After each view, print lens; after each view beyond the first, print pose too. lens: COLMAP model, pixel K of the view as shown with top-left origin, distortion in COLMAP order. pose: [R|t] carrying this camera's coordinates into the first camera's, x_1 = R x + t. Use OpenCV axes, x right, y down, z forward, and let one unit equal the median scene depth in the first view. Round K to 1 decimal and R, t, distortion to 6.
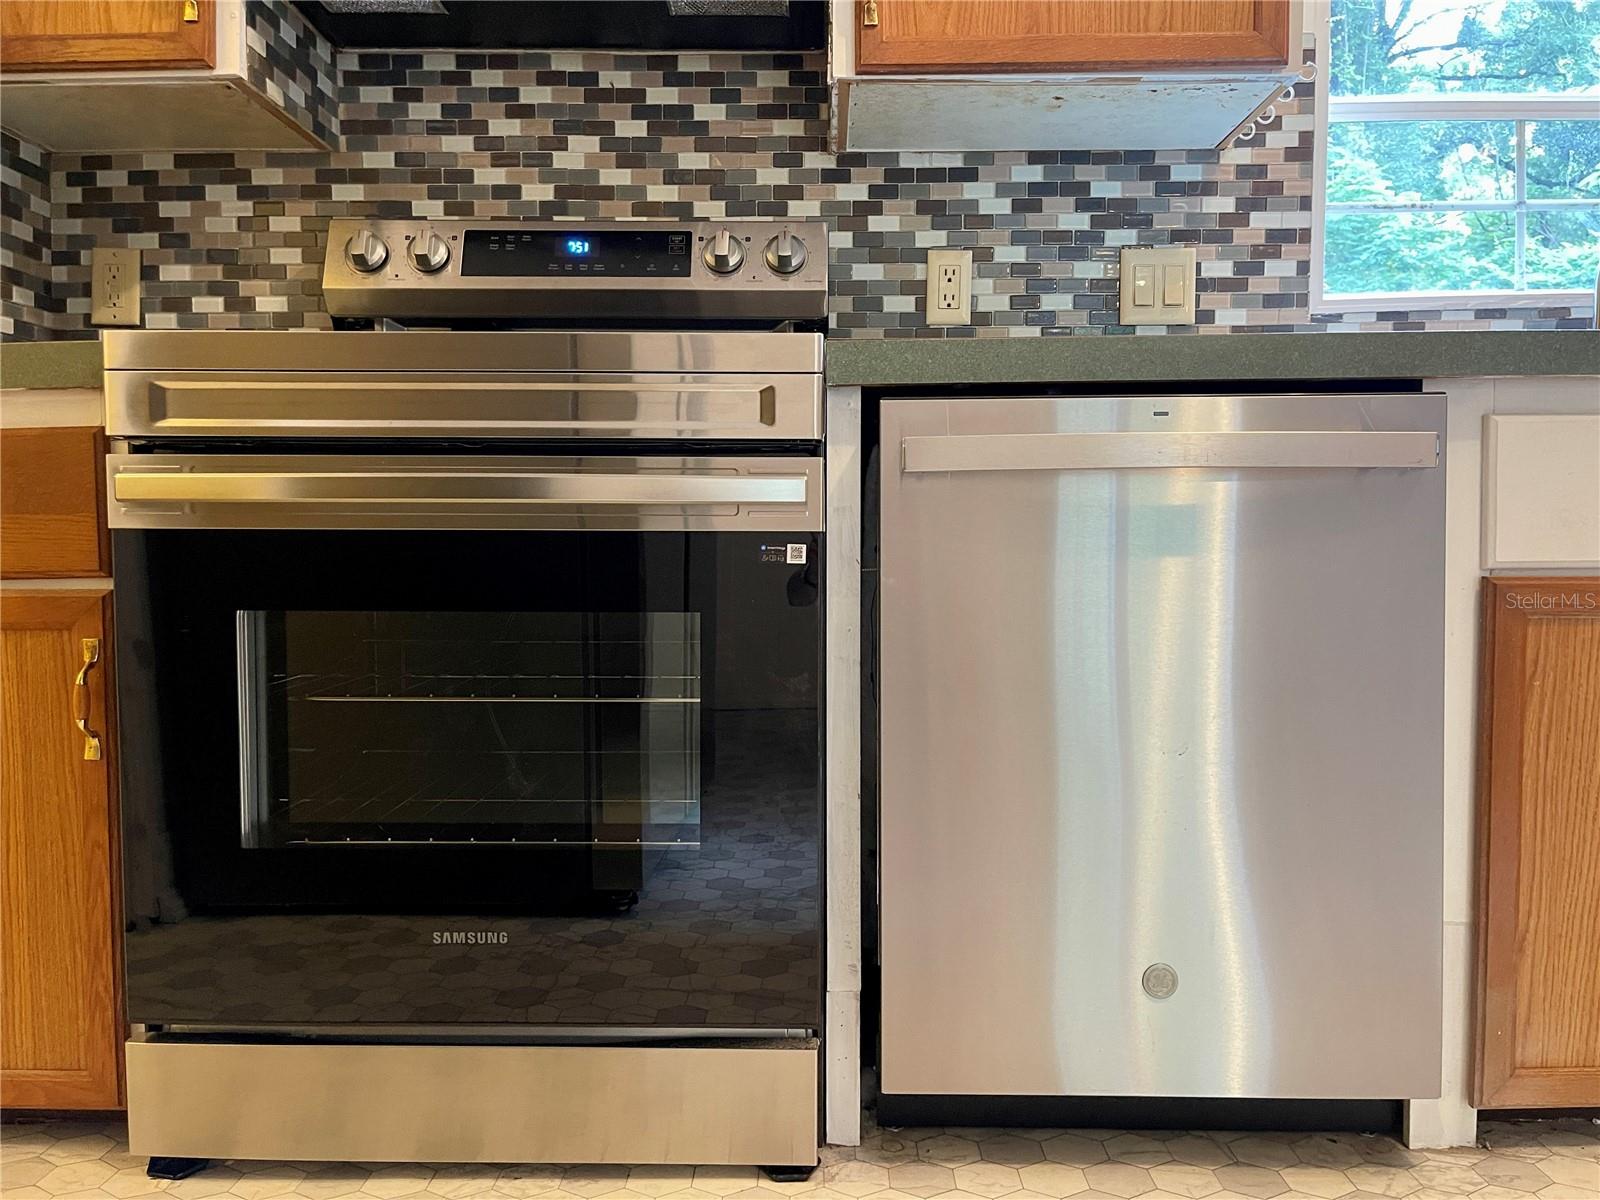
lens RADIAL K [[1202.8, 0, 800.4], [0, 1202.8, 605.4], [0, 0, 1]] dist [0.068245, -0.083817]
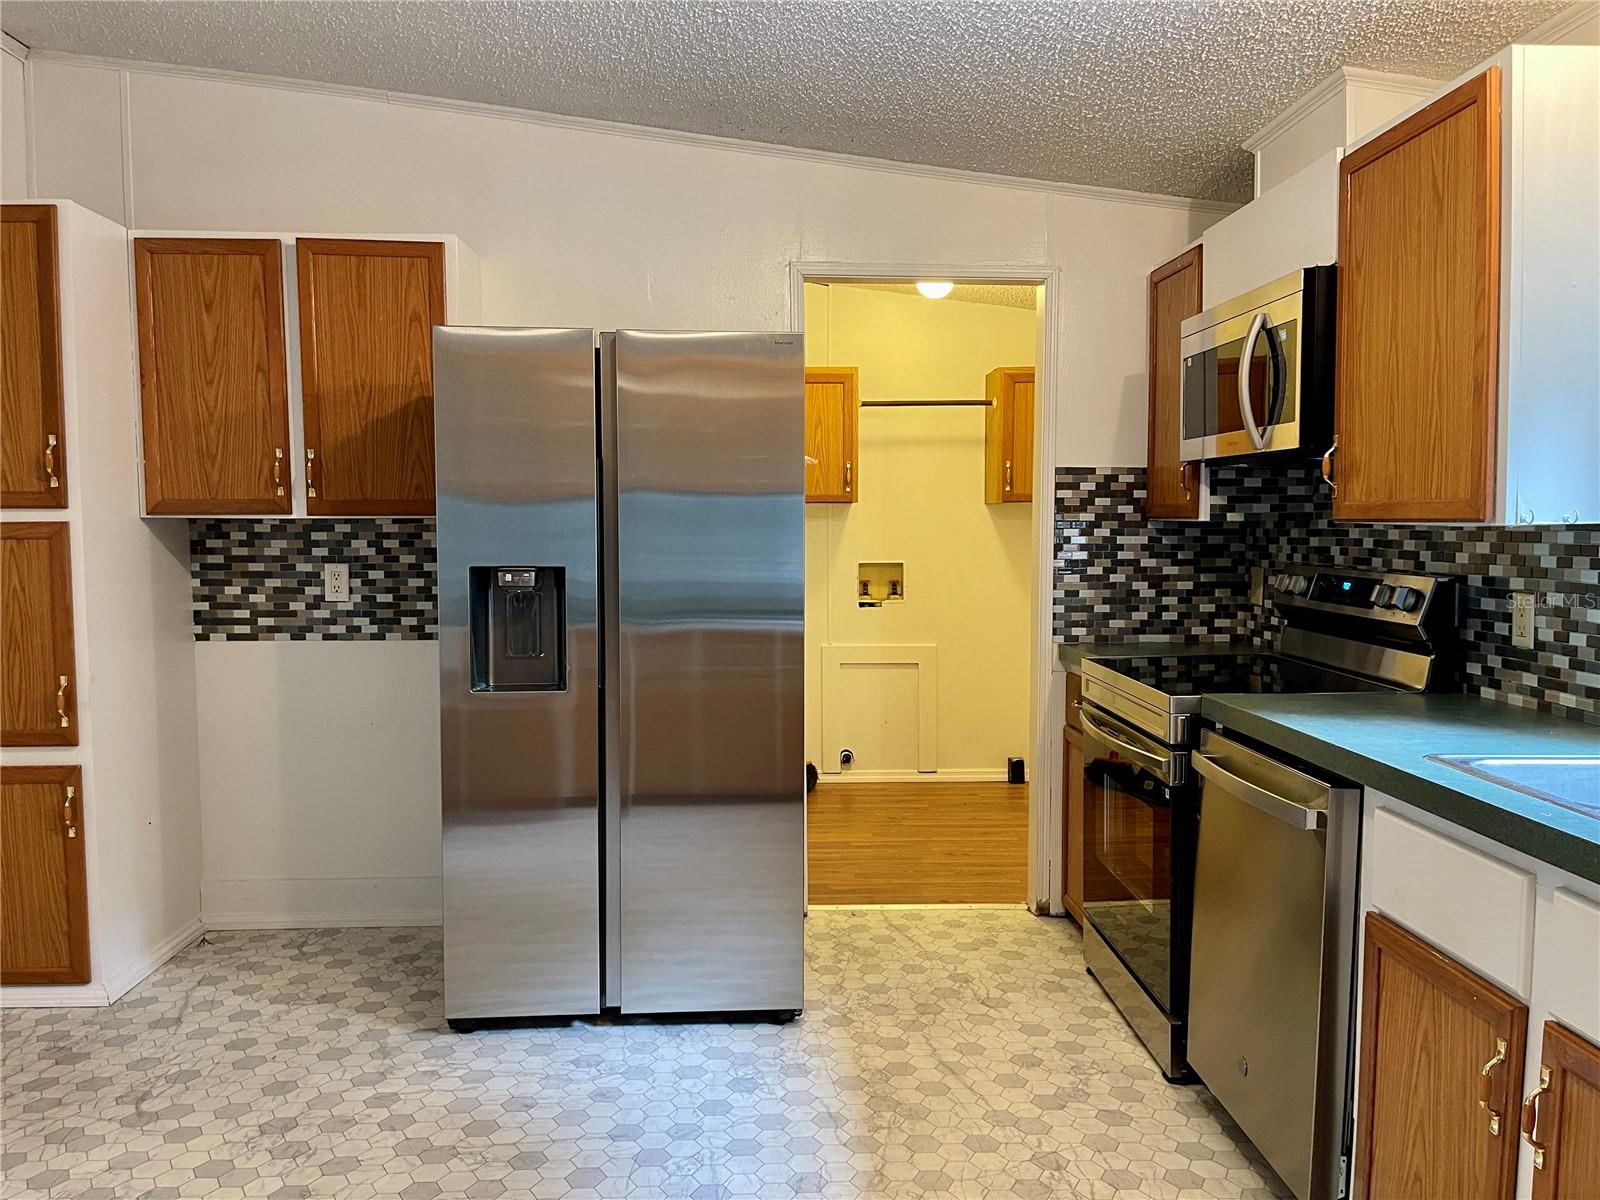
lens RADIAL K [[1202.8, 0, 795.5], [0, 1202.8, 613.0], [0, 0, 1]] dist [0.068245, -0.083817]
pose [[0.054778, 0.076749, -0.995545, 1.414147], [-0.042335, 0.996323, 0.074480, -0.337404], [0.997601, 0.038066, 0.057826, 0.124789]]
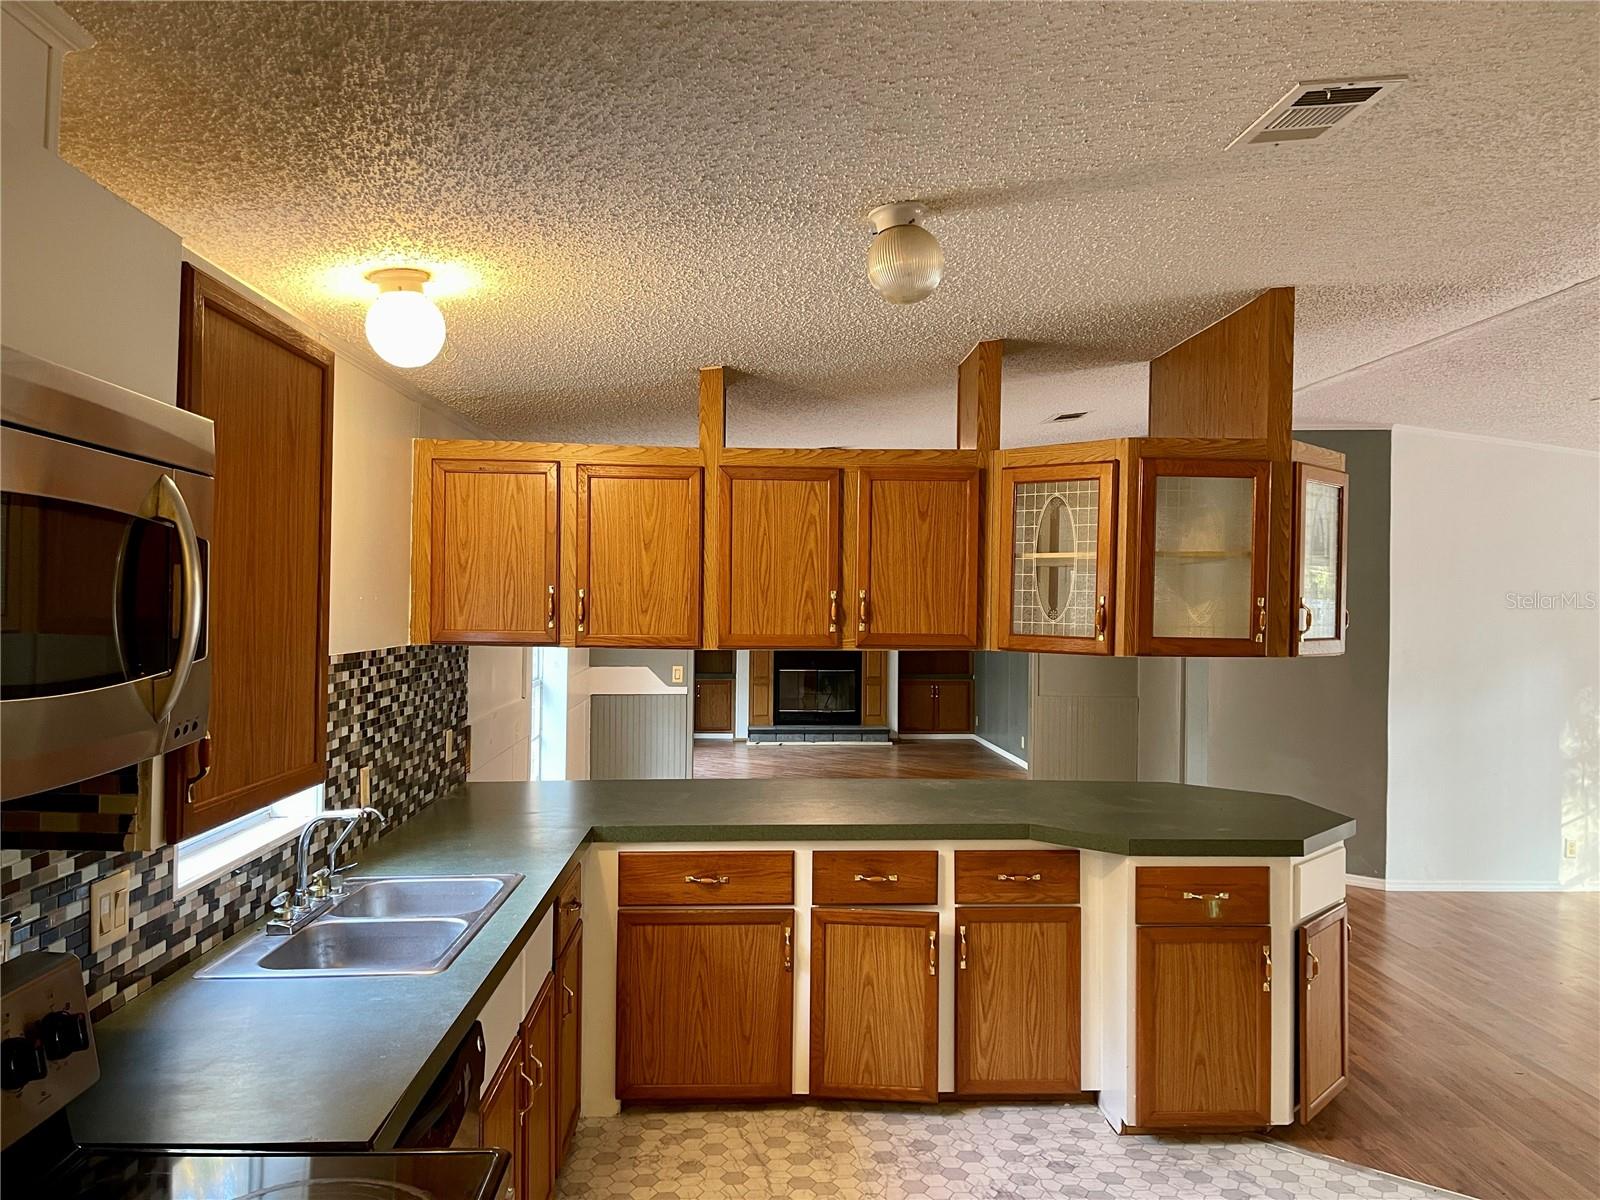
lens RADIAL K [[1202.8, 0, 789.7], [0, 1202.8, 607.3], [0, 0, 1]] dist [0.068245, -0.083817]
pose [[-0.035242, 0.013168, 0.999292, -1.920789], [0.041135, 0.999085, -0.011715, -0.487666], [-0.998532, 0.040693, -0.035752, 0.411937]]
